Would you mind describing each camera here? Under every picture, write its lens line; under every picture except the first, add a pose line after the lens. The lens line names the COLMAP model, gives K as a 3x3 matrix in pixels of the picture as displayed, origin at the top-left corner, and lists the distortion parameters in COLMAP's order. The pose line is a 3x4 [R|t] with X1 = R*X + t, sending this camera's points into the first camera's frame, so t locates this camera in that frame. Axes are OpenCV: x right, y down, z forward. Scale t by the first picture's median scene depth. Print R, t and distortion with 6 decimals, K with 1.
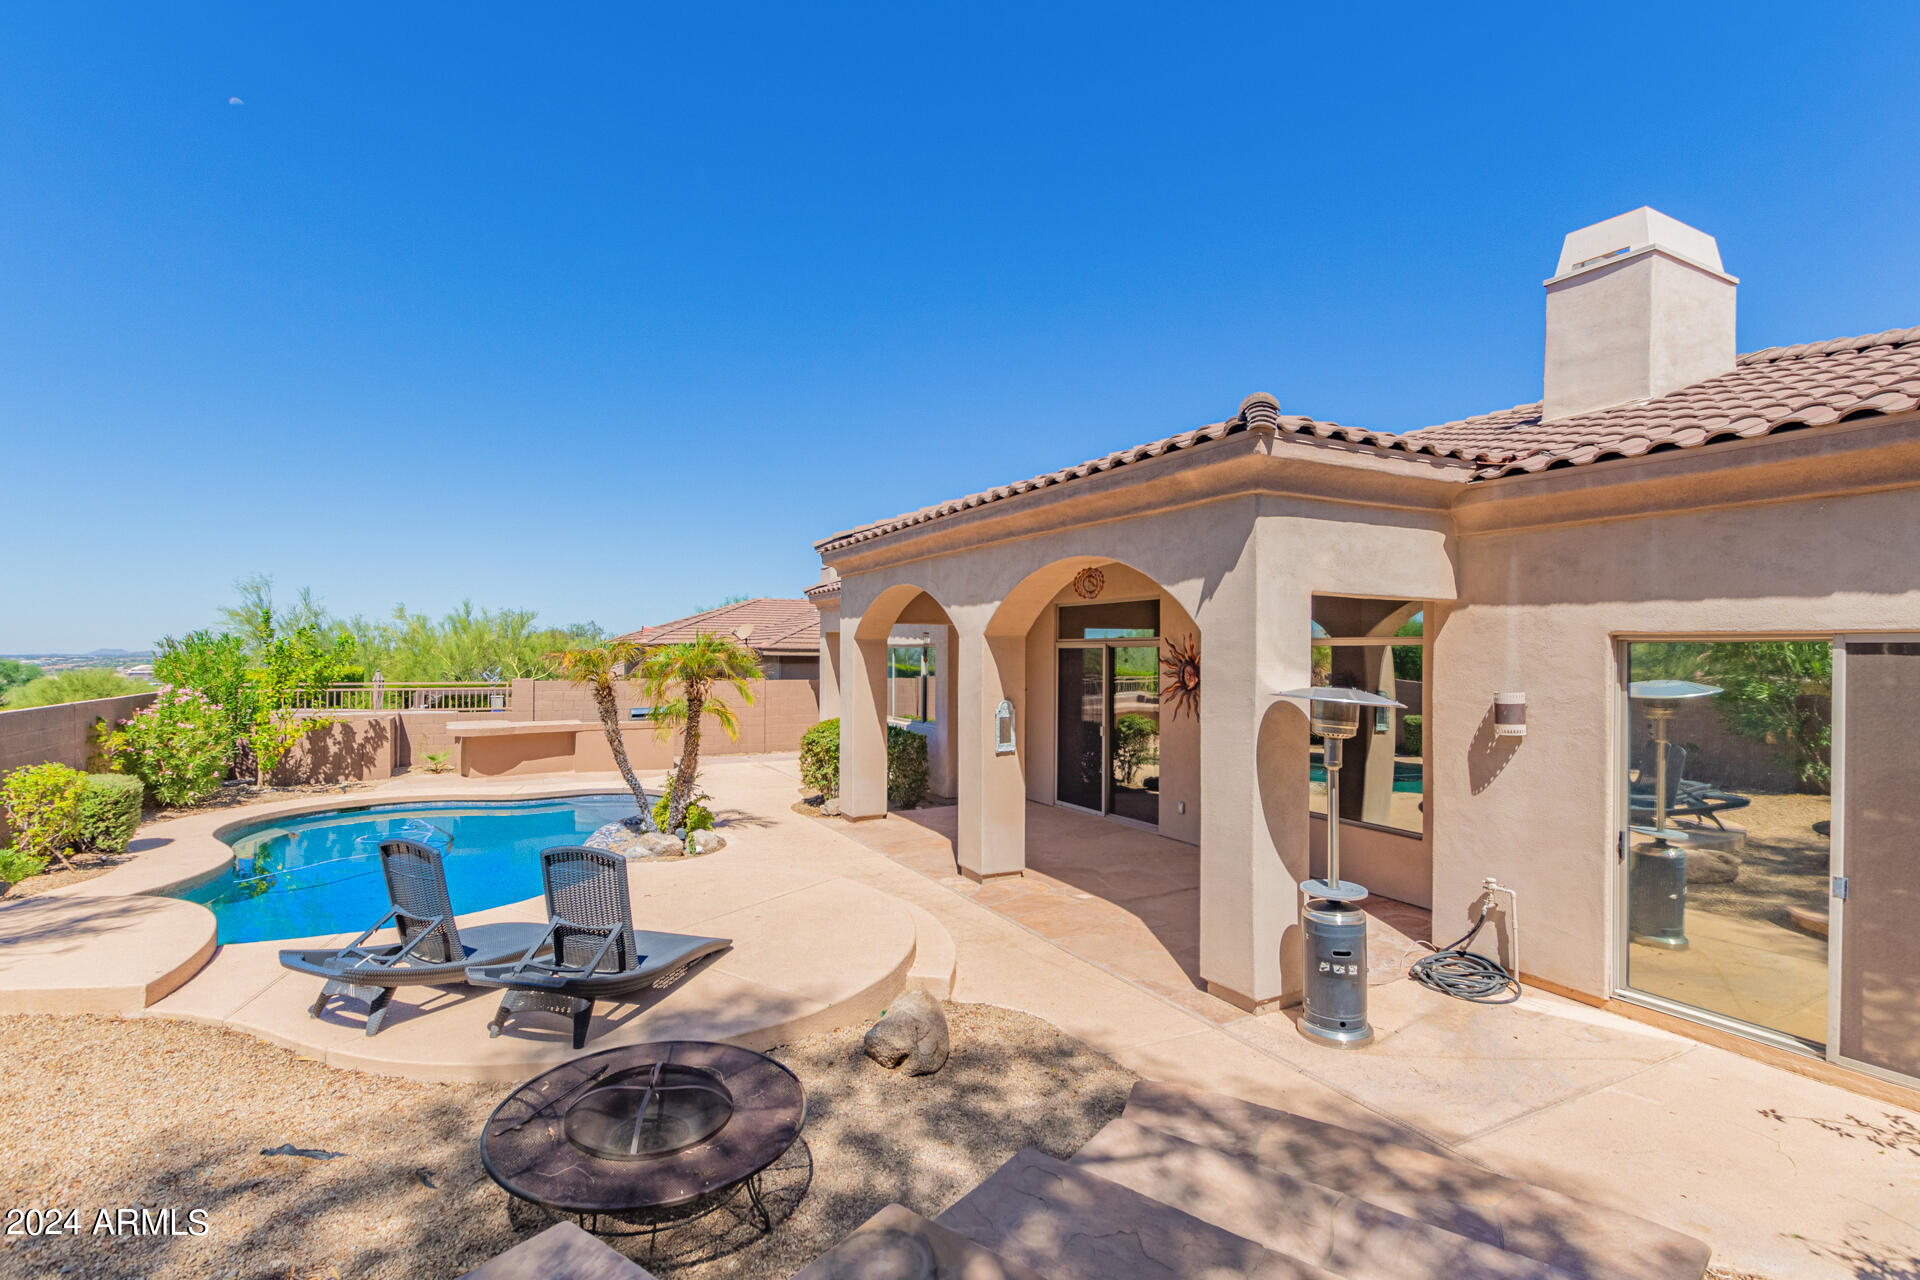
lens RADIAL K [[849.1, 0, 942.5], [0, 849.1, 647.7], [0, 0, 1]] dist [0.002509, -0.000084]
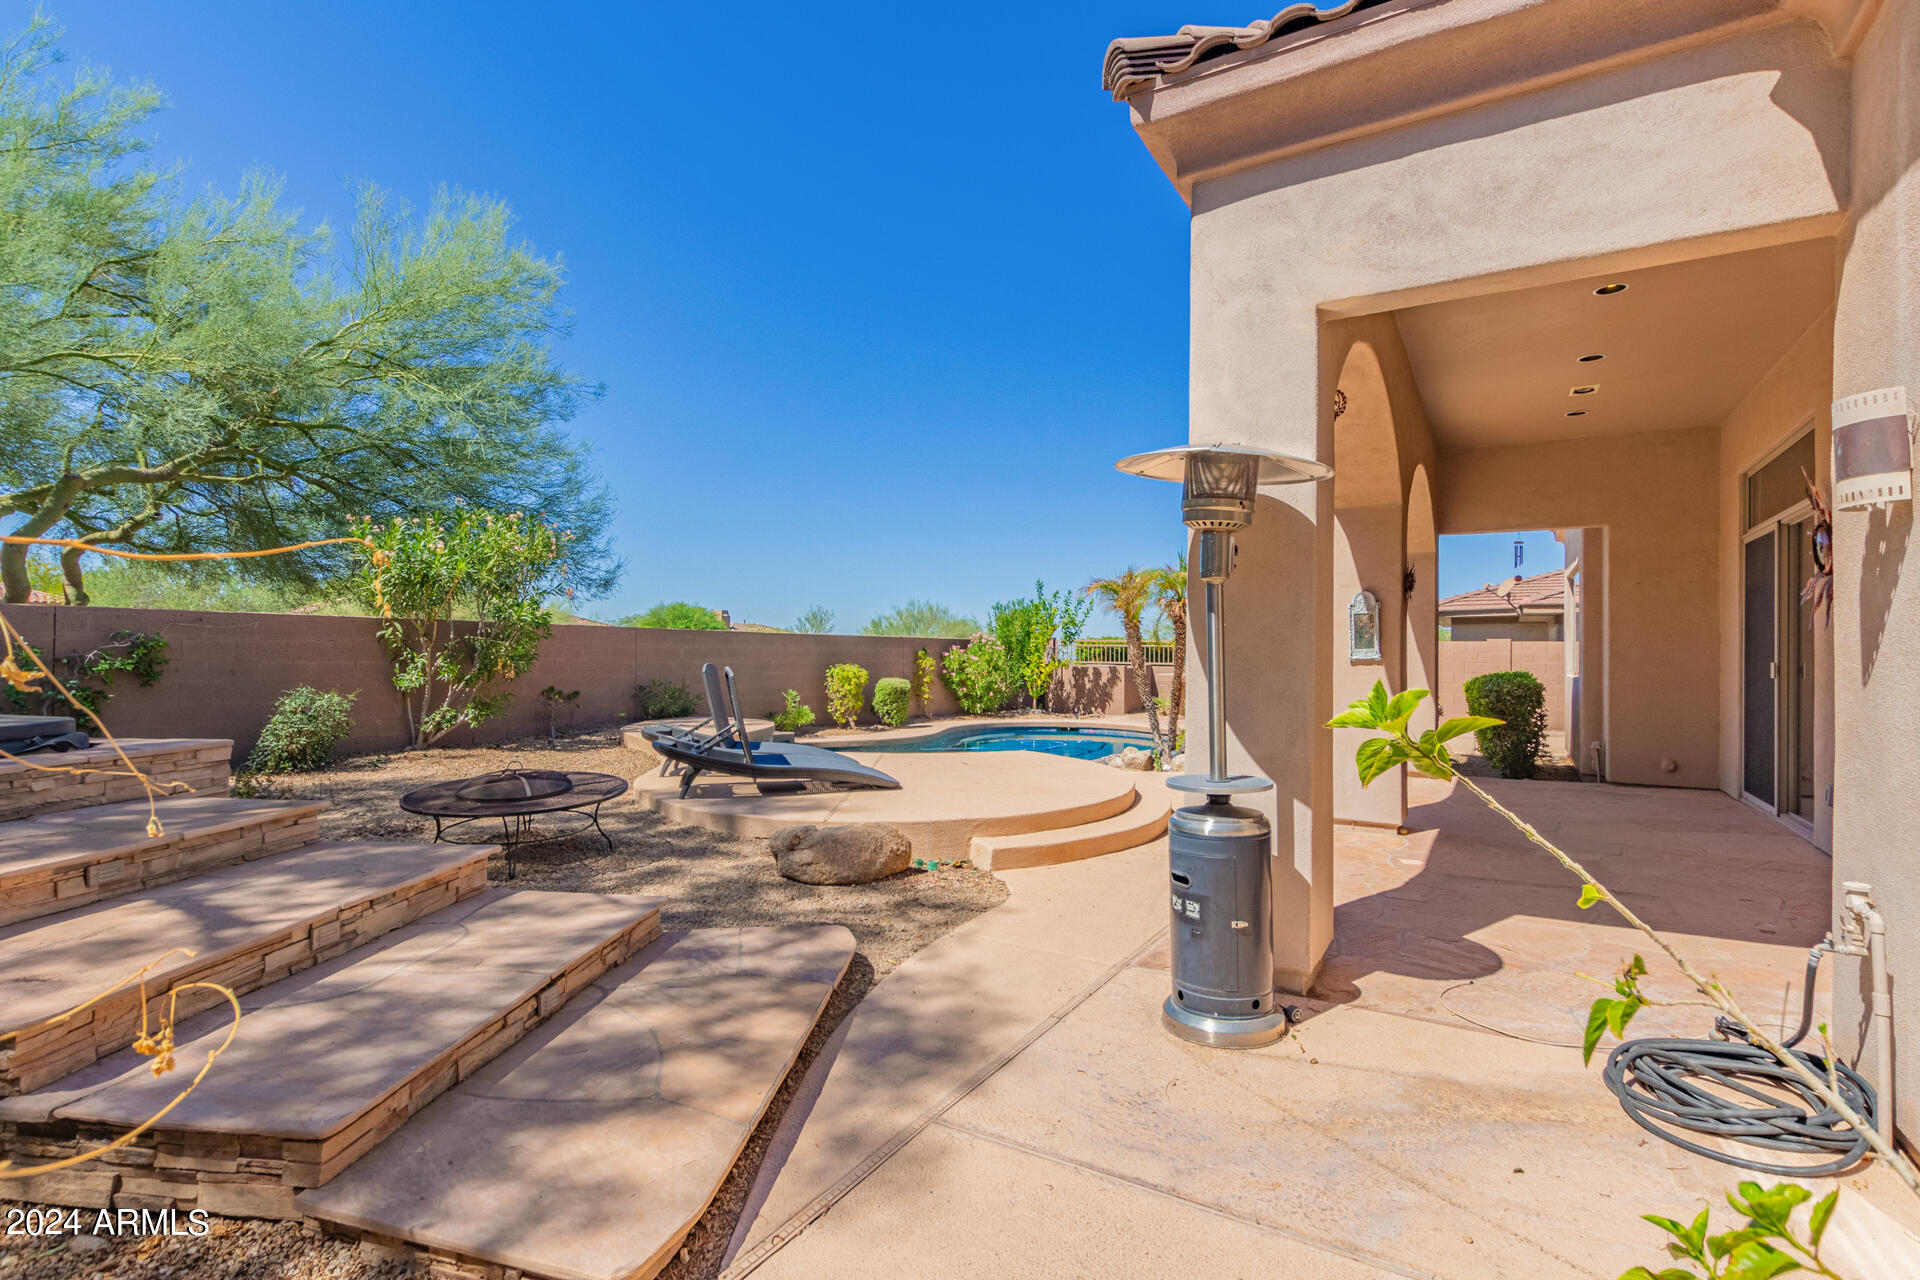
lens RADIAL K [[849.1, 0, 942.5], [0, 849.1, 647.7], [0, 0, 1]] dist [0.002509, -0.000084]
pose [[0.539327, 0.004587, -0.842084, 0.500313], [0.002082, 0.999975, 0.006780, 0.106227], [0.842094, -0.005410, 0.539304, 0.289012]]
